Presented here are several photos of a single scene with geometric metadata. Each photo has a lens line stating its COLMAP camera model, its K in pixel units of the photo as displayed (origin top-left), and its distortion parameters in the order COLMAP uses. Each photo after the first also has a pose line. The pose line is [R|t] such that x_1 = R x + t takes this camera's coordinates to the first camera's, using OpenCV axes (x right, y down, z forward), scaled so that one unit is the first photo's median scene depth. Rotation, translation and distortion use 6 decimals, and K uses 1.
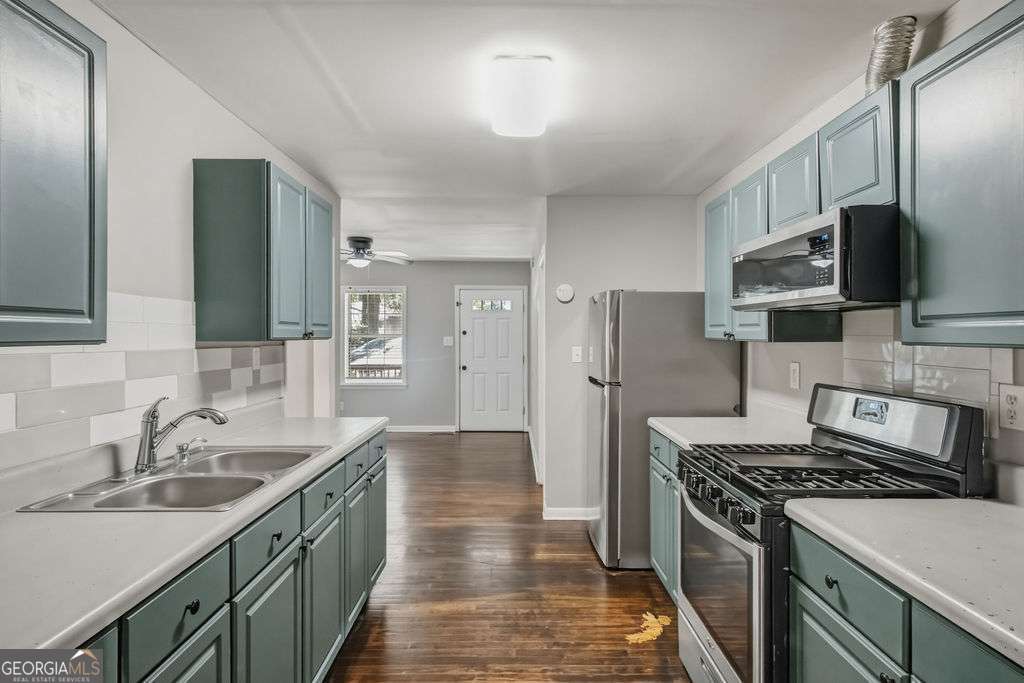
lens RADIAL K [[533.0, 0, 513.6], [0, 533.0, 337.4], [0, 0, 1]] dist [0.016122, -0.017056]
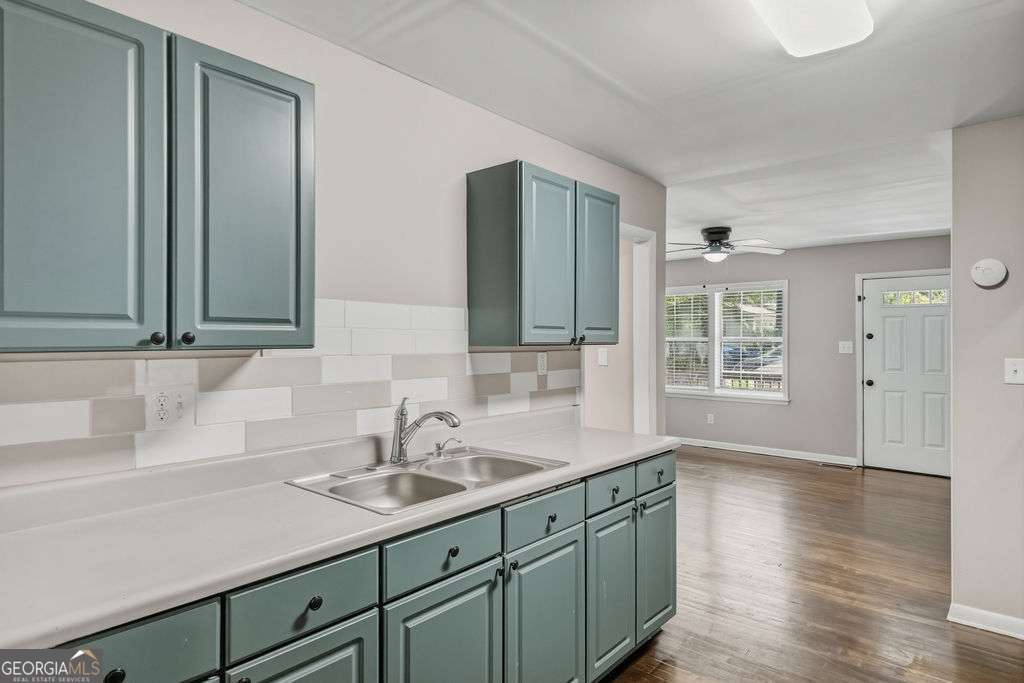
lens RADIAL K [[568.4, 0, 512.0], [0, 568.4, 341.5], [0, 0, 1]] dist [0.002042, 0.000053]
pose [[0.750386, 0.001059, -0.660999, 0.204594], [-0.001519, 0.999999, -0.000122, -0.001789], [0.660998, 0.001096, 0.750387, 0.208888]]
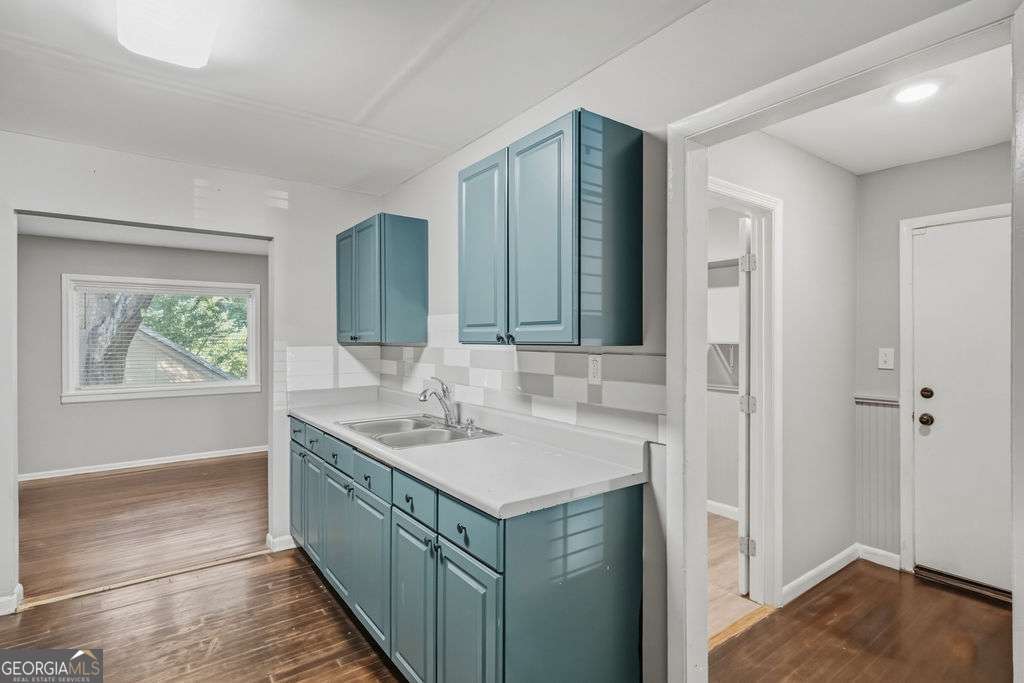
lens RADIAL K [[513.0, 0, 514.3], [0, 513.0, 336.8], [0, 0, 1]] dist [0.000436, -0.000138]
pose [[-0.807120, 0.002470, -0.590383, 0.045642], [0.000902, 0.999995, 0.002950, -0.011259], [0.590387, 0.001848, -0.807118, 1.815422]]
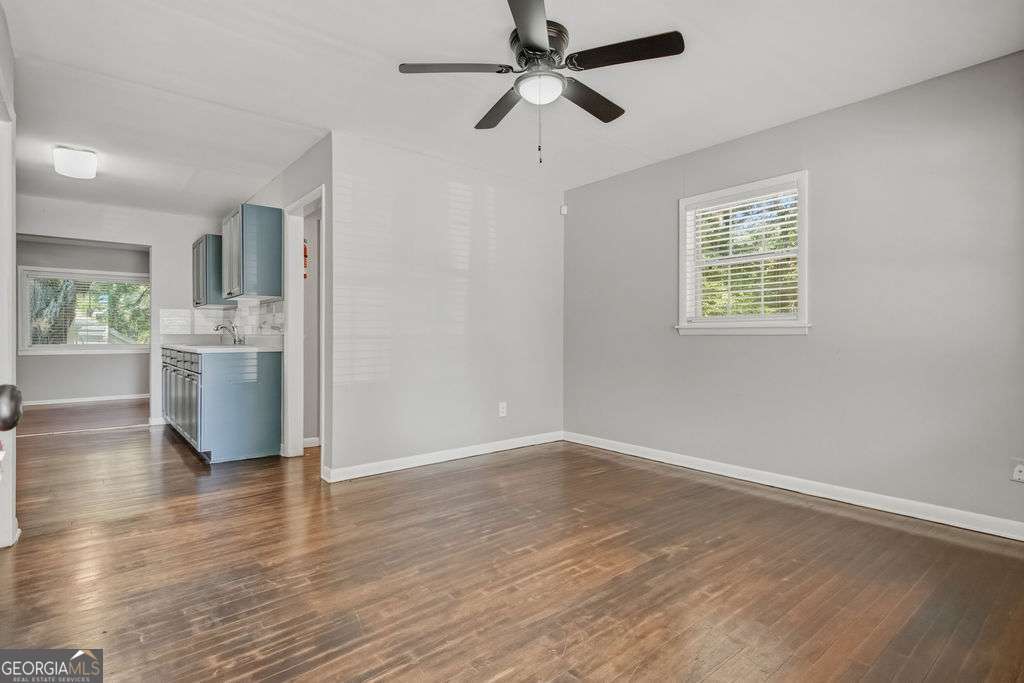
lens RADIAL K [[510.8, 0, 512.0], [0, 510.8, 341.5], [0, 0, 1]] dist [-0.000227, 0.000031]
pose [[-0.768347, 0.001015, -0.640032, -0.015762], [-0.005556, 0.999950, 0.008255, 0.159594], [0.640009, 0.009899, -0.768304, 3.324144]]
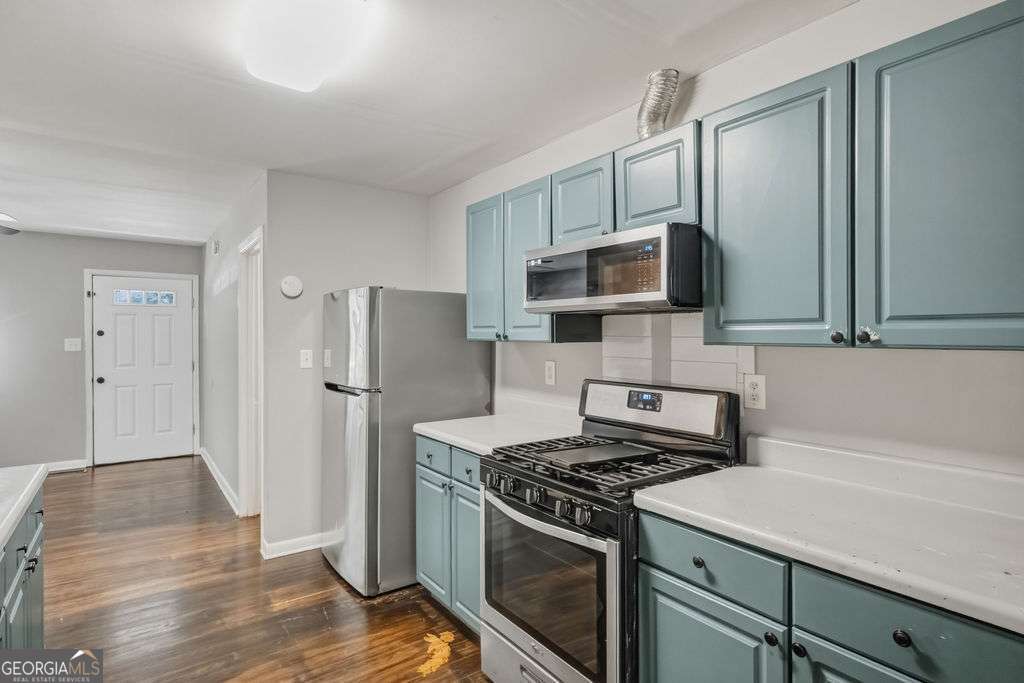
lens RADIAL K [[533.0, 0, 513.6], [0, 533.0, 337.4], [0, 0, 1]] dist [0.016122, -0.017056]
pose [[0.813815, -0.003383, 0.581114, -0.194608], [0.003819, 0.999993, 0.000473, -0.002916], [-0.581111, 0.001835, 0.813822, 0.179095]]
